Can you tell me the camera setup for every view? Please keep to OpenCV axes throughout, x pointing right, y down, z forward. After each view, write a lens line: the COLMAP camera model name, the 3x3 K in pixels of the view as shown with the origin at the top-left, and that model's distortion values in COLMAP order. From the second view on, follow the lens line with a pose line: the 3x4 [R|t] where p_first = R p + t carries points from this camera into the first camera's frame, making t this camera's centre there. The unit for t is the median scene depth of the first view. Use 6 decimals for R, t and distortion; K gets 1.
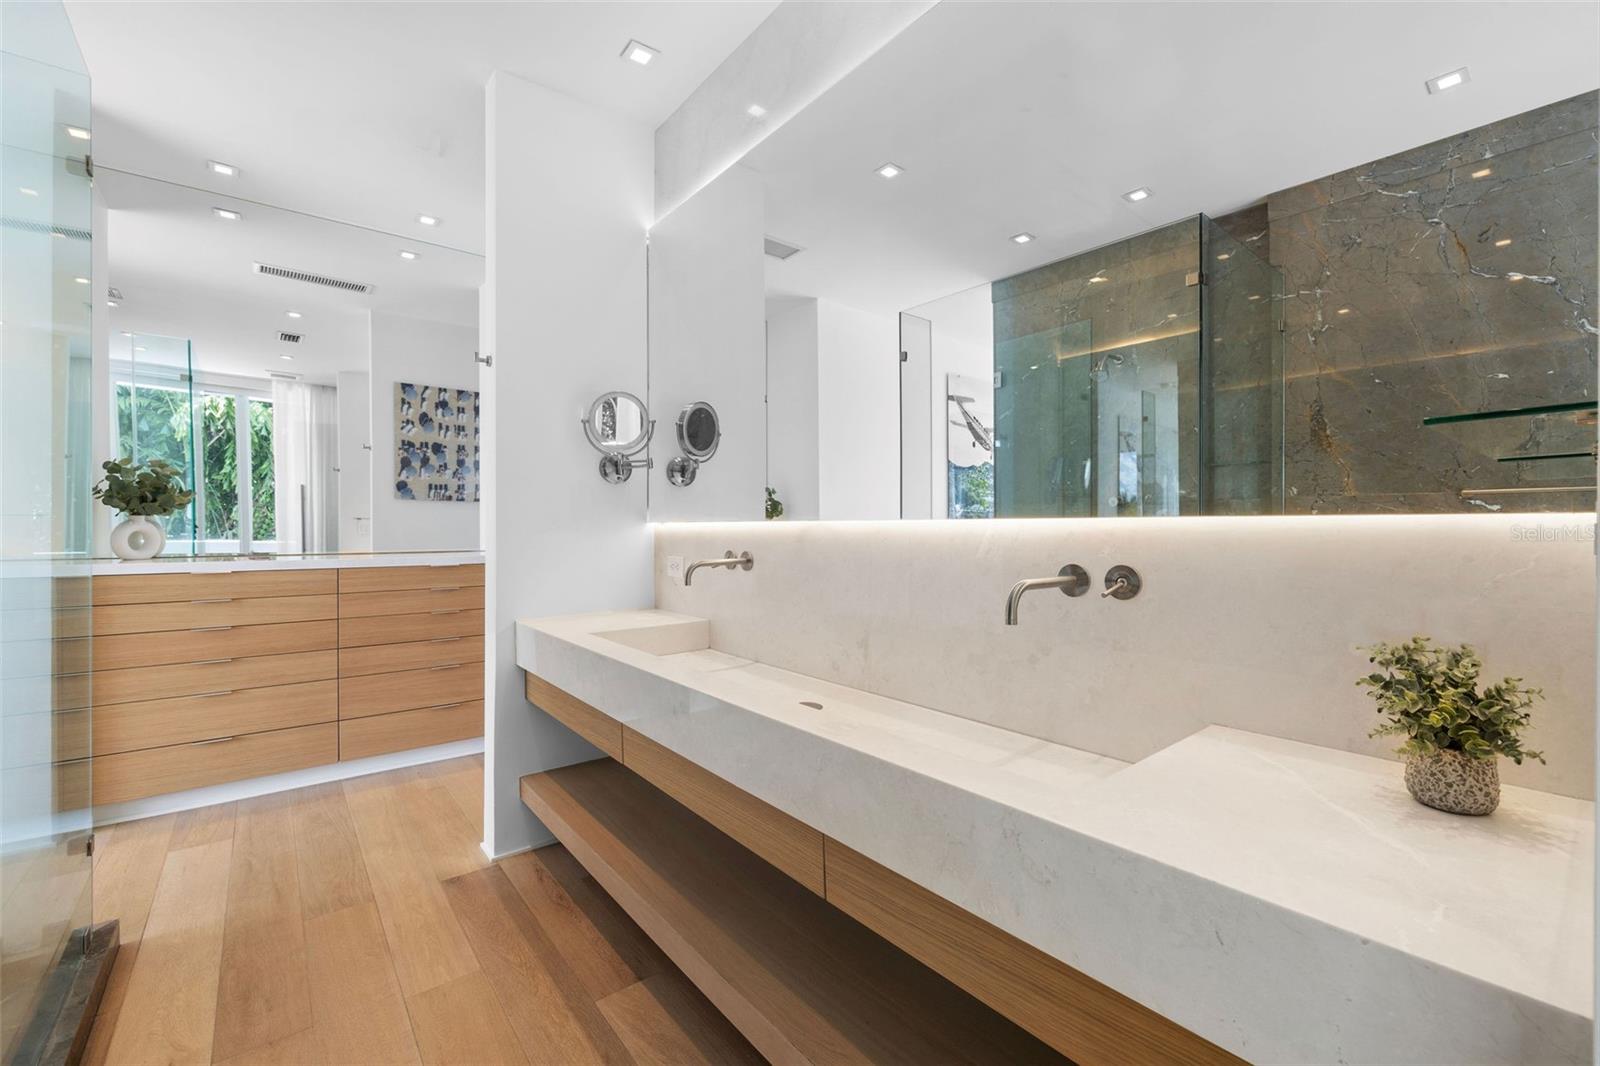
lens RADIAL K [[681.5, 0, 799.1], [0, 681.5, 534.8], [0, 0, 1]] dist [0.003688, 0.000227]
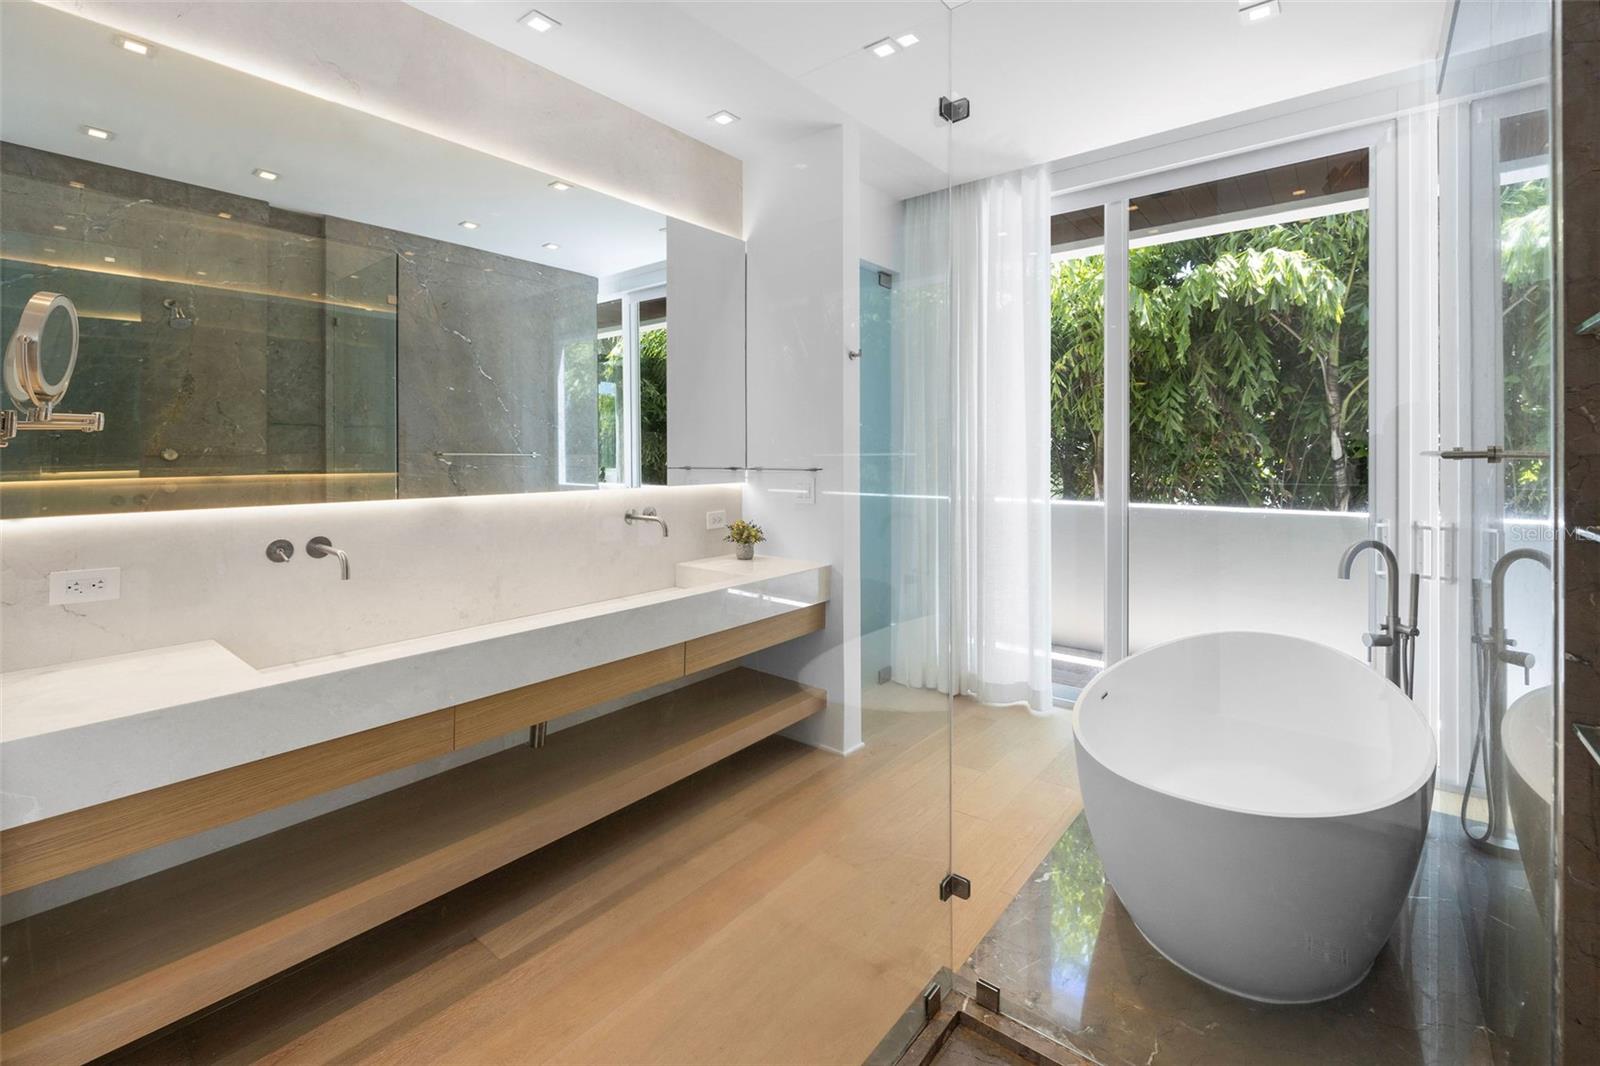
lens RADIAL K [[681.5, 0, 797.1], [0, 681.5, 532.3], [0, 0, 1]] dist [0.003688, 0.000227]
pose [[-0.221611, -0.119982, 0.967726, -1.285556], [0.007065, 0.992178, 0.124631, -0.102120], [-0.975110, 0.034456, -0.219030, 0.719465]]
